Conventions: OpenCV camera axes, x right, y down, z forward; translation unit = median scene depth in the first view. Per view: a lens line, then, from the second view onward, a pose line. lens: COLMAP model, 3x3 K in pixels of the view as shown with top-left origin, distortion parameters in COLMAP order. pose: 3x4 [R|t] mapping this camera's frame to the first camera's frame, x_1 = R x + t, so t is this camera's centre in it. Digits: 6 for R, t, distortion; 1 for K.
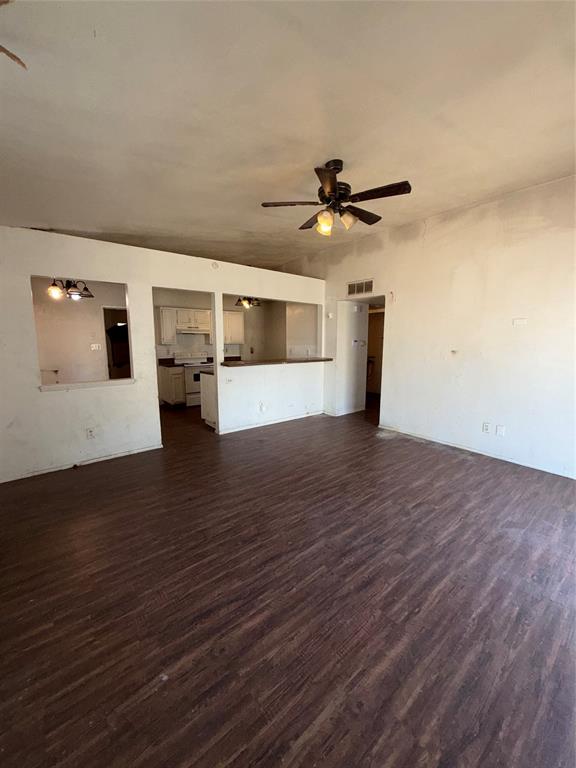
lens RADIAL K [[305.7, 0, 287.8], [0, 305.7, 382.5], [0, 0, 1]] dist [0.001089, 0.000115]
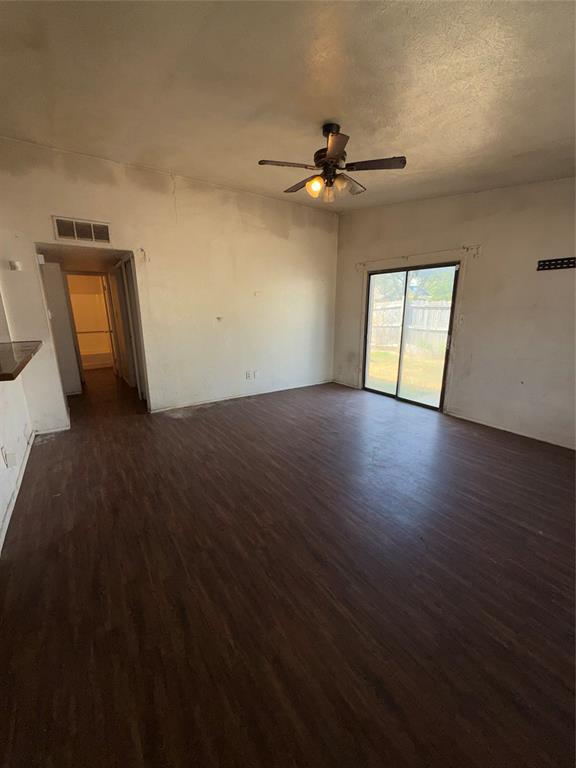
lens RADIAL K [[305.7, 0, 287.8], [0, 305.7, 382.5], [0, 0, 1]] dist [0.001089, 0.000115]
pose [[0.074293, -0.241909, 0.967450, -0.625310], [0.143646, 0.962610, 0.229668, -0.101409], [-0.986837, 0.121908, 0.106264, 0.694820]]
